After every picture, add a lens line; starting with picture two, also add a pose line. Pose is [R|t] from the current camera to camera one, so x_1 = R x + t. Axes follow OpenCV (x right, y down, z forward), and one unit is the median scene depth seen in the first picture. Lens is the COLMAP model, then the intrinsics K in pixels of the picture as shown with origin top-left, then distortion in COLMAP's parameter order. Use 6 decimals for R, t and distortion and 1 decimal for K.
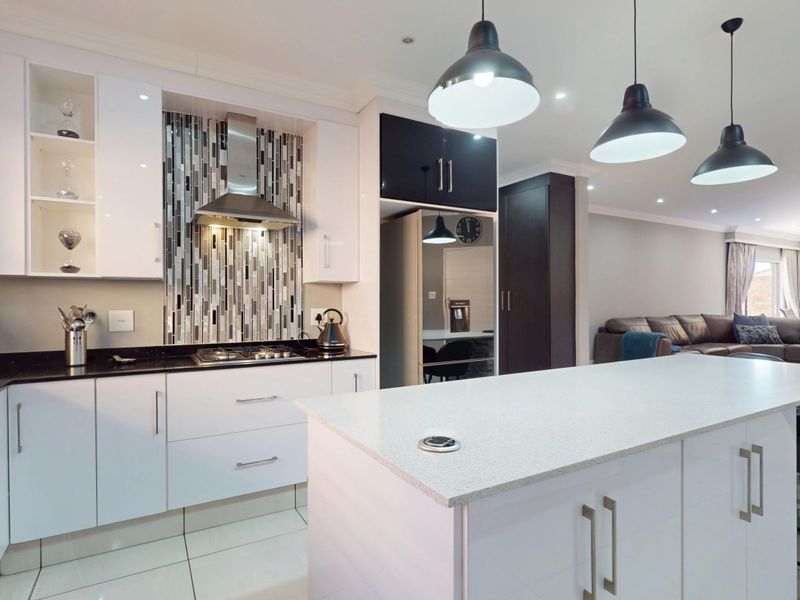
lens RADIAL K [[445.7, 0, 400.1], [0, 445.7, 300.7], [0, 0, 1]] dist [-0.003168, 0.002627]
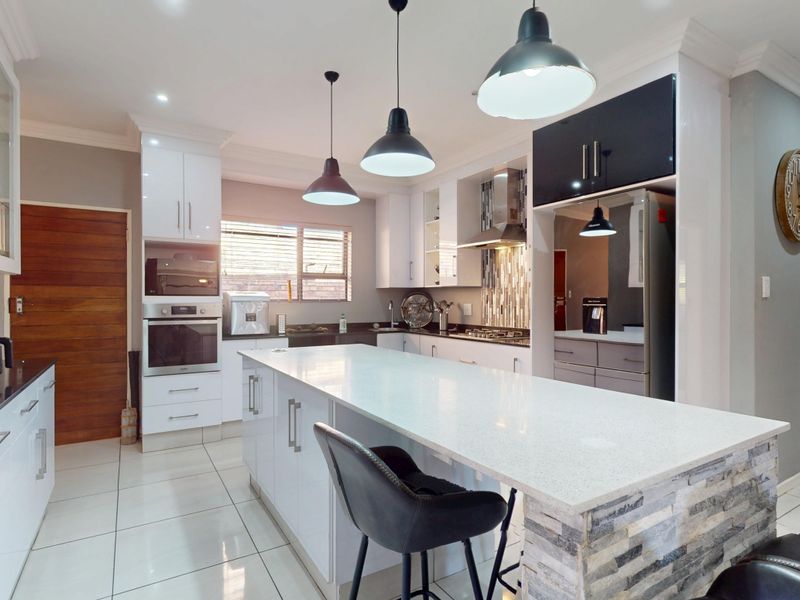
lens RADIAL K [[445.7, 0, 400.2], [0, 445.7, 298.1], [0, 0, 1]] dist [-0.003168, 0.002627]
pose [[0.026512, -0.001114, -0.999648, 1.086046], [0.001748, 0.999998, -0.001068, -0.000045], [0.999647, -0.001719, 0.026513, 0.631344]]
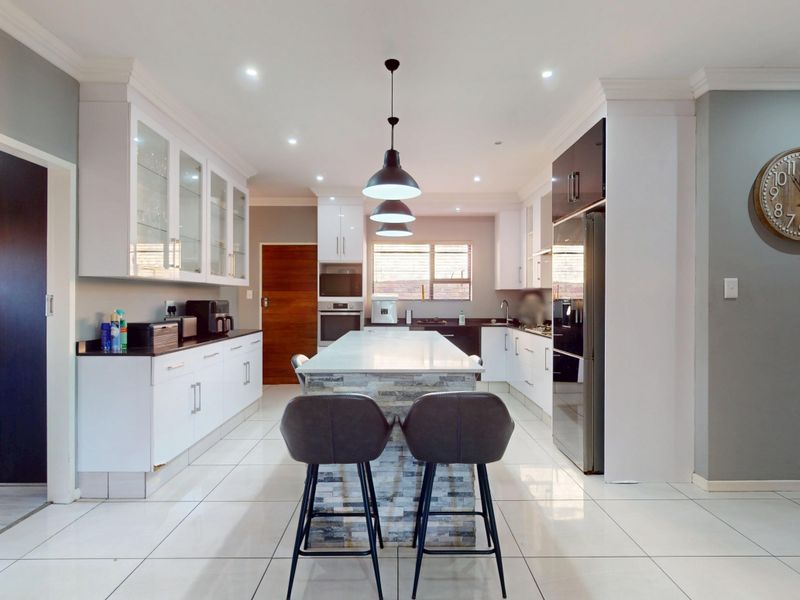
lens RADIAL K [[445.7, 0, 400.2], [0, 445.7, 294.5], [0, 0, 1]] dist [-0.003168, 0.002627]
pose [[-0.495358, -0.008262, -0.868650, 1.411138], [0.000597, 0.999951, -0.009851, 0.001080], [0.868689, -0.005399, -0.495329, 1.291888]]
